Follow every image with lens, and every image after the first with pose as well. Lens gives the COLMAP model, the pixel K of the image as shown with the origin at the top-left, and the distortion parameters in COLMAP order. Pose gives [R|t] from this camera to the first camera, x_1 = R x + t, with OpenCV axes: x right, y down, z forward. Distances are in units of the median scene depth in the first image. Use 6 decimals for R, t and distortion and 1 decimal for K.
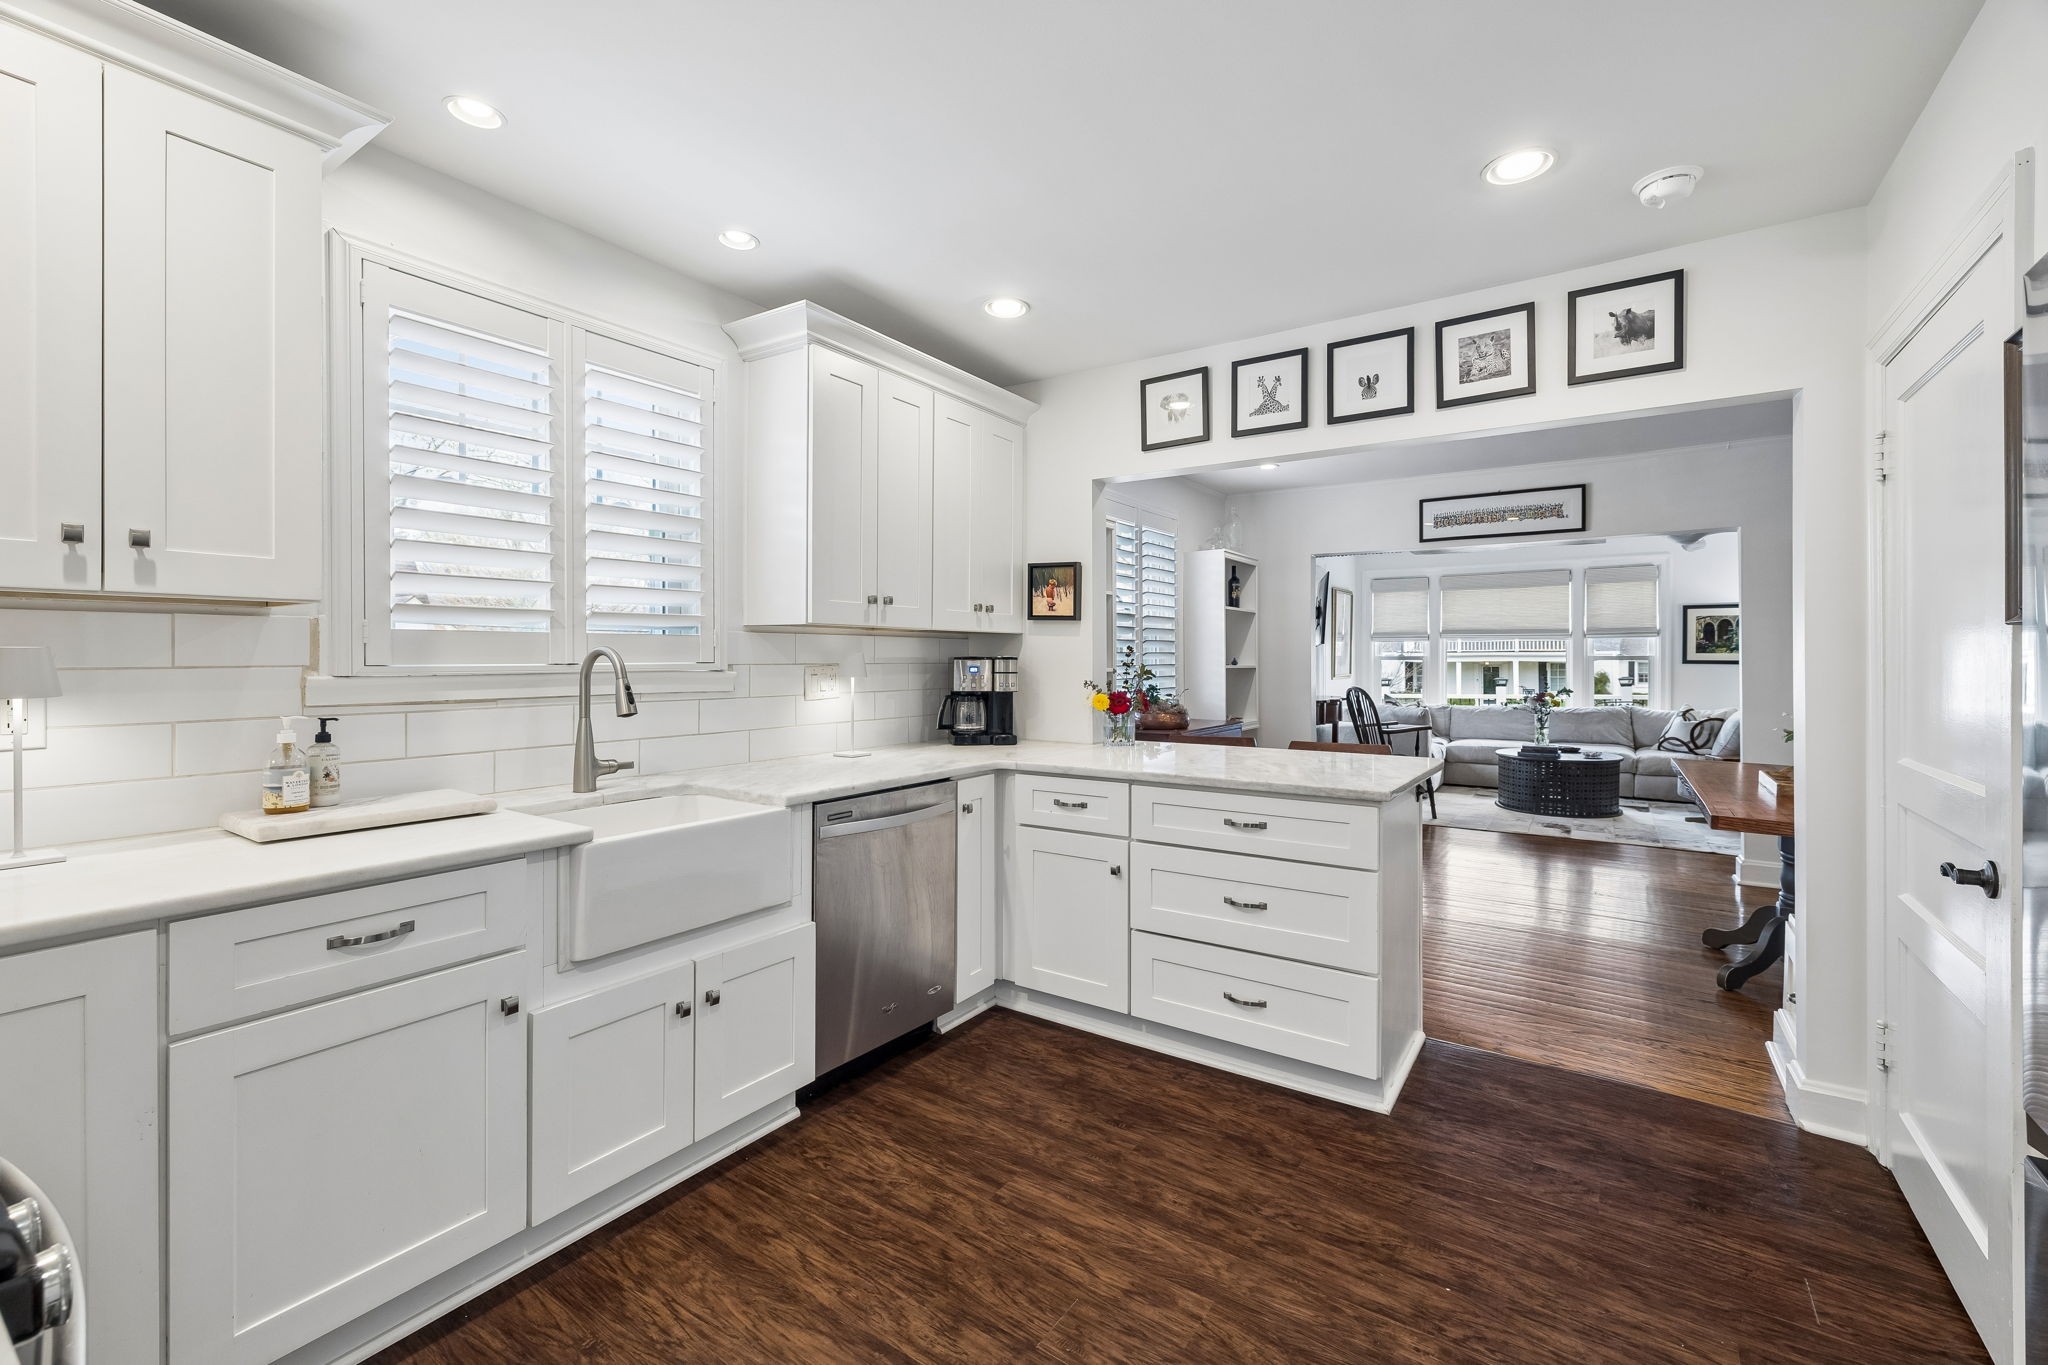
lens RADIAL K [[2255.0, 0, 1024.1], [0, 2255.0, 681.2], [0, 0, 1]] dist [0.020150, 0.000000]
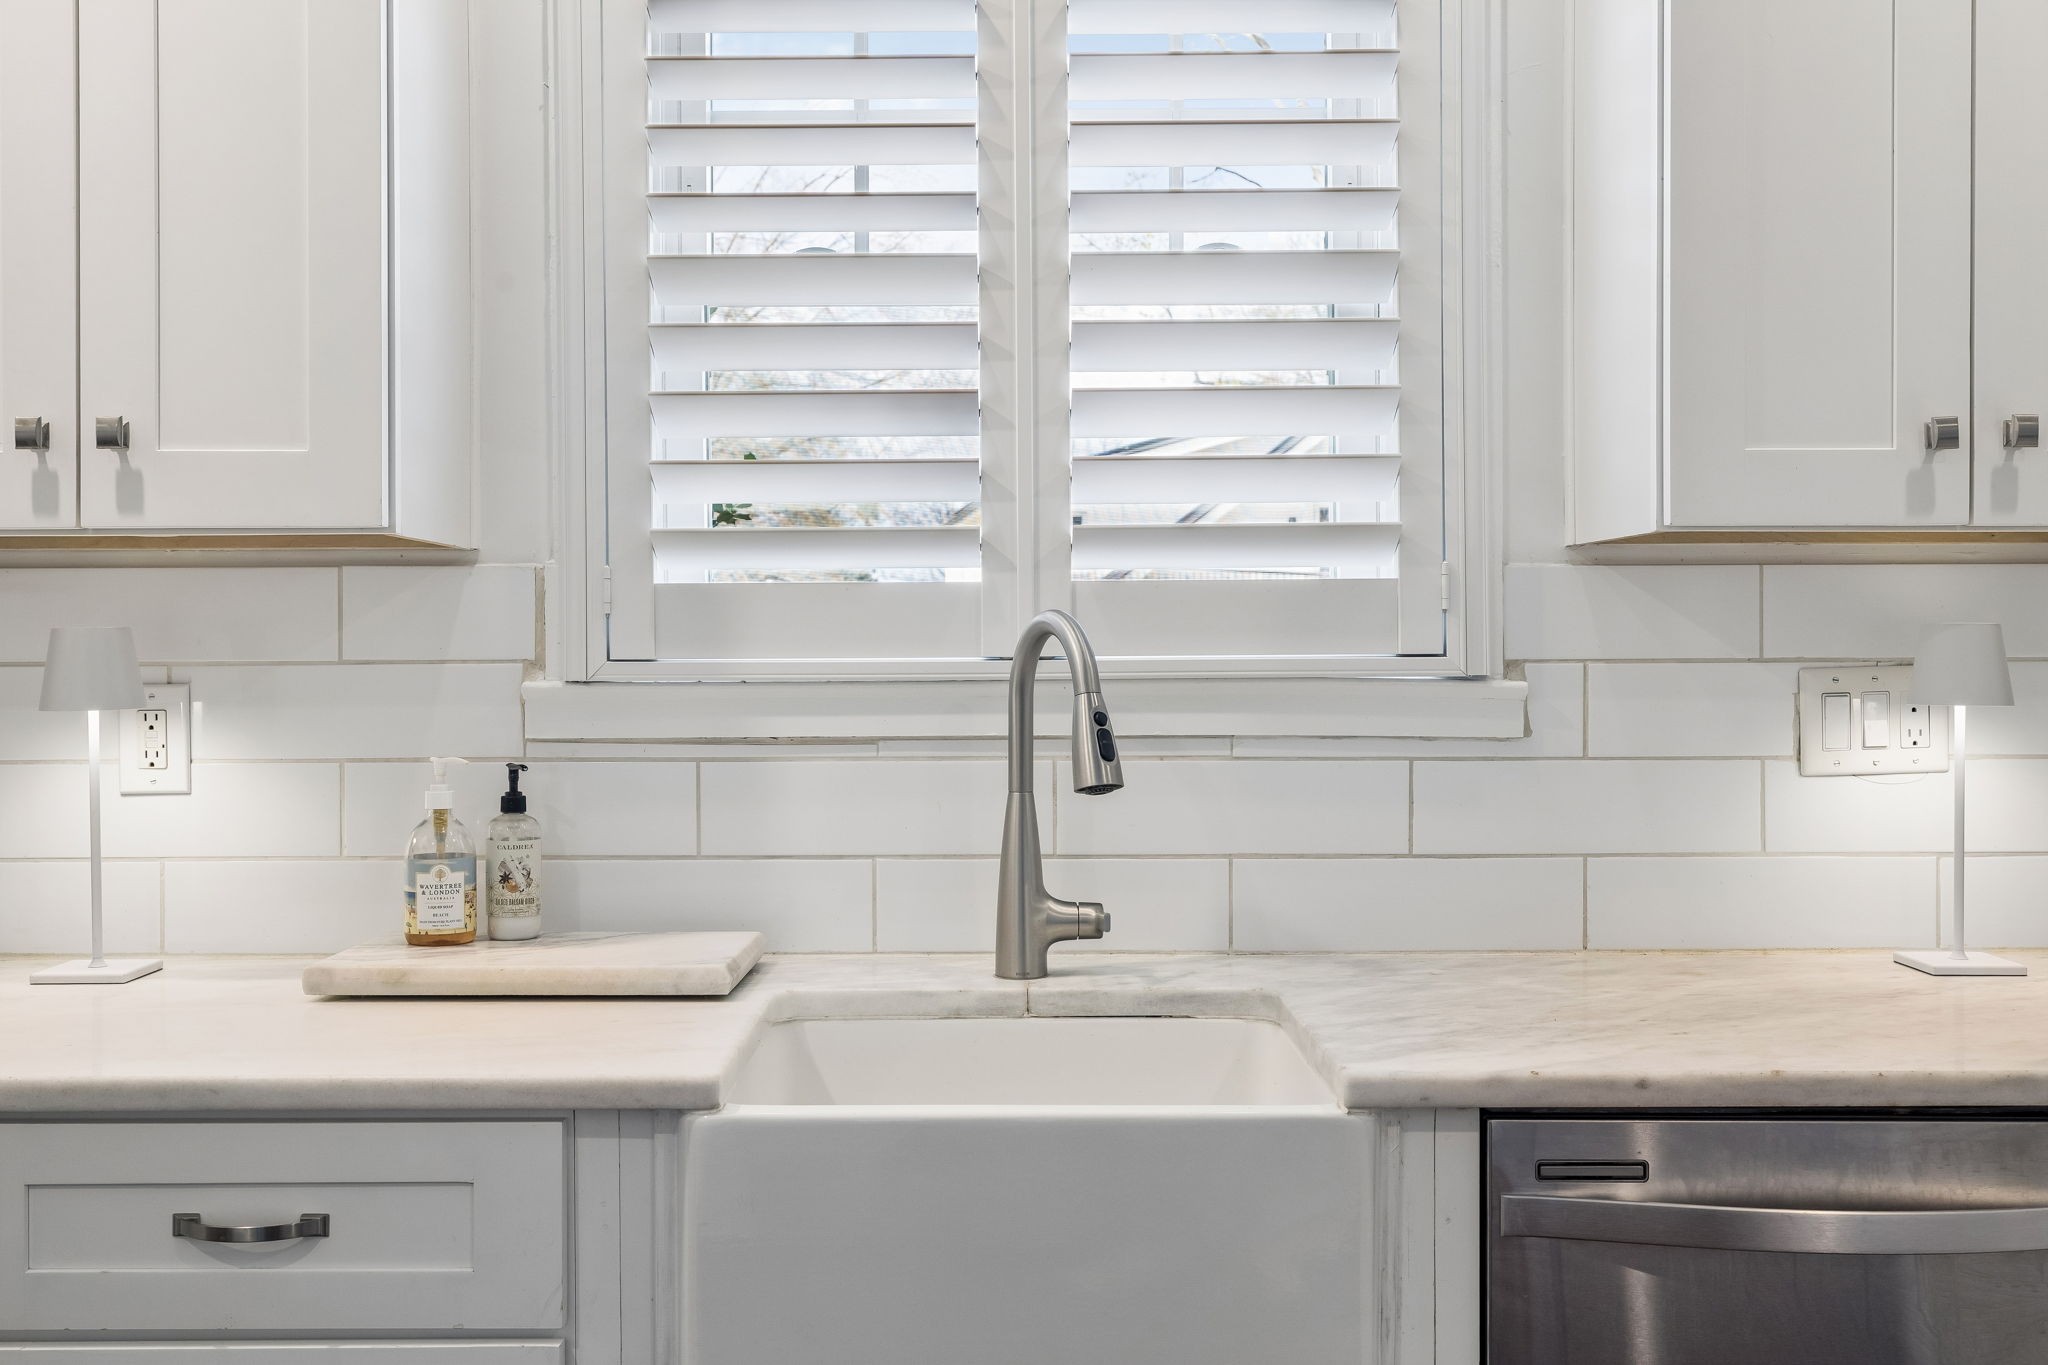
lens RADIAL K [[2255.0, 0, 1024.1], [0, 2255.0, 667.8], [0, 0, 1]] dist [0.020150, 0.000000]
pose [[0.309424, 0.000082, -0.950924, 0.186359], [-0.013310, 0.999902, -0.004245, -0.004063], [0.950831, 0.013971, 0.309395, 0.882514]]
